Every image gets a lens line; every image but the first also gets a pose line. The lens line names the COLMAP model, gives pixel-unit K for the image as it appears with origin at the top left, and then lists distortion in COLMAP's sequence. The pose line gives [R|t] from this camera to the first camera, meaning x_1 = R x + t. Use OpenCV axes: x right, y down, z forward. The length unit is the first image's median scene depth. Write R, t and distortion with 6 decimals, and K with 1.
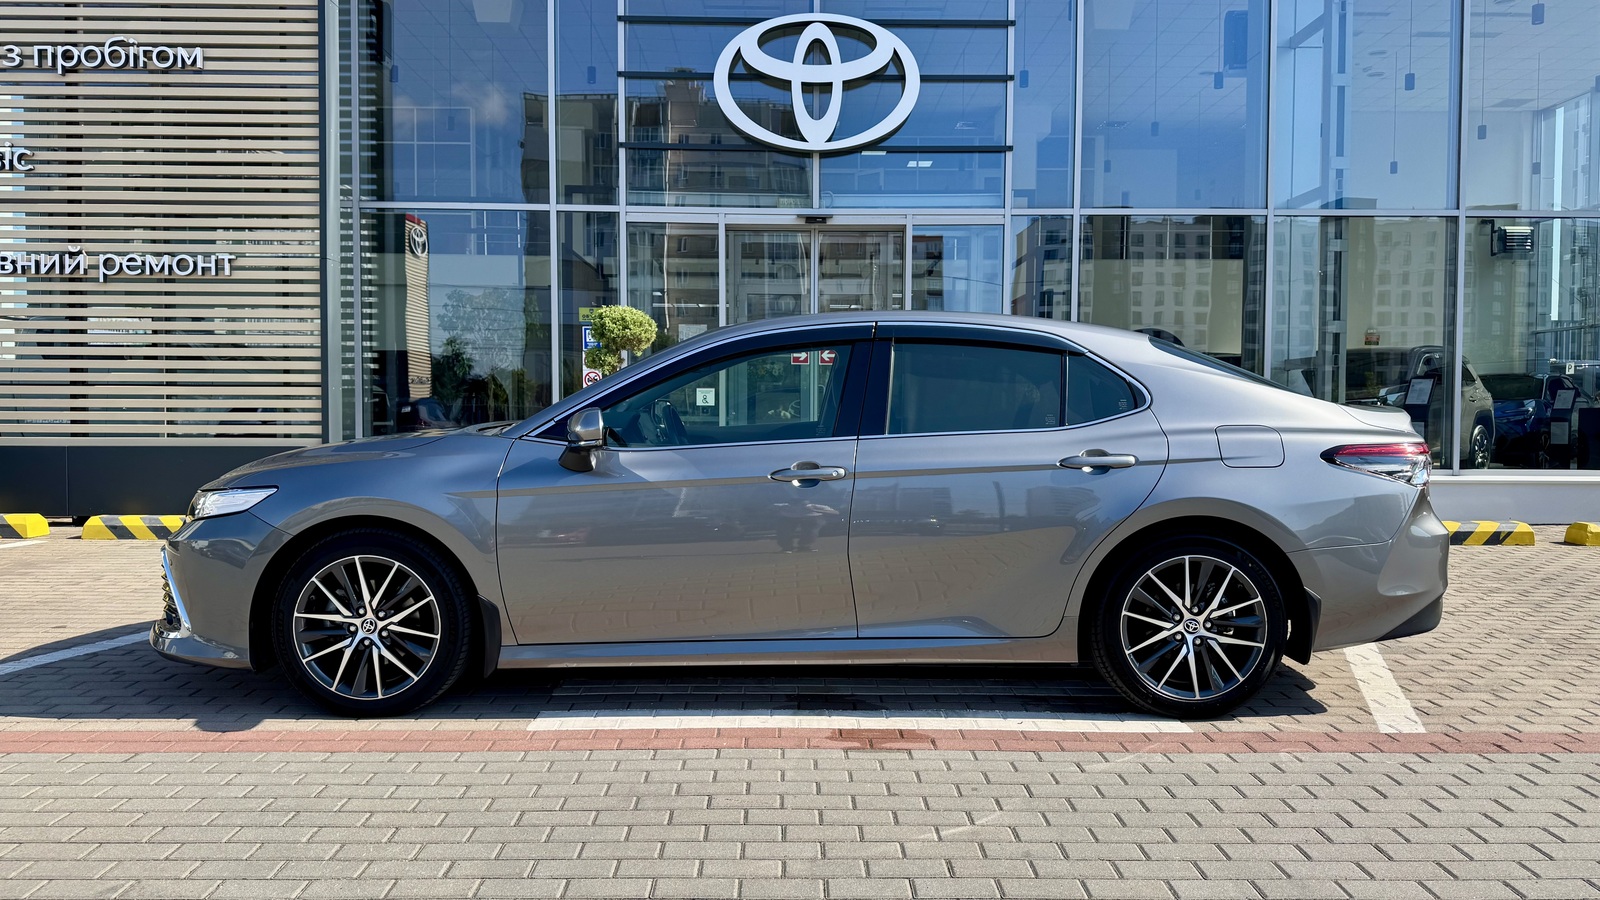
lens RADIAL K [[1138.2, 0, 788.4], [0, 1138.2, 464.3], [0, 0, 1]] dist [0.023832, -0.027389]
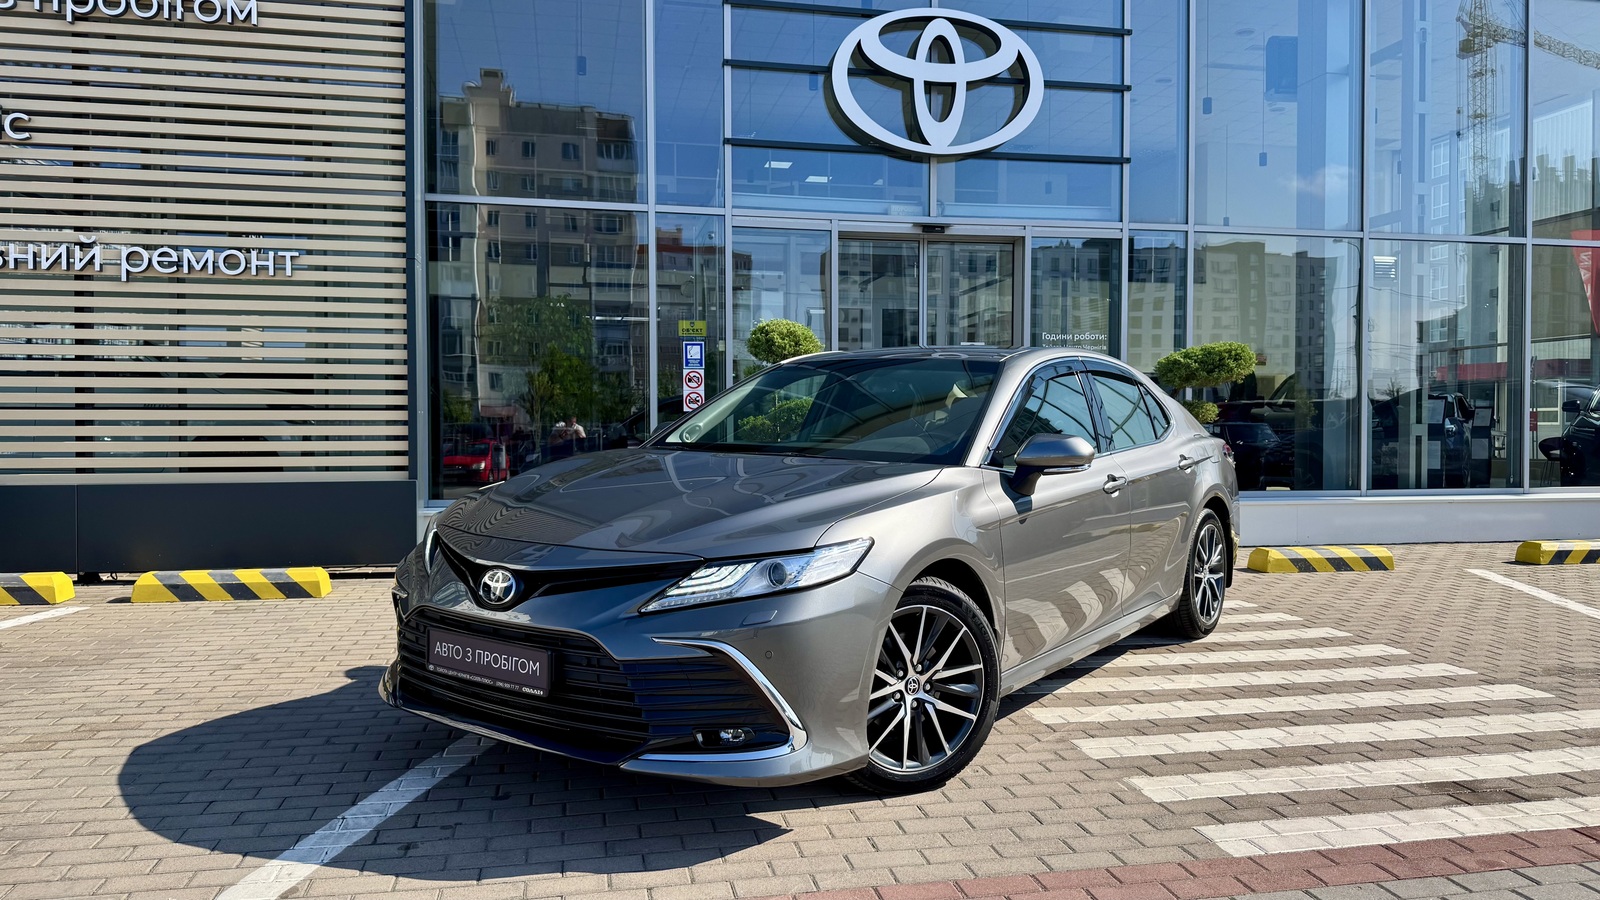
lens RADIAL K [[1138.2, 0, 793.3], [0, 1138.2, 465.2], [0, 0, 1]] dist [0.023832, -0.027389]
pose [[0.981936, -0.010744, 0.188908, -0.285447], [0.013209, 0.999843, -0.011791, -0.013405], [-0.188752, 0.014074, 0.981924, 0.117554]]
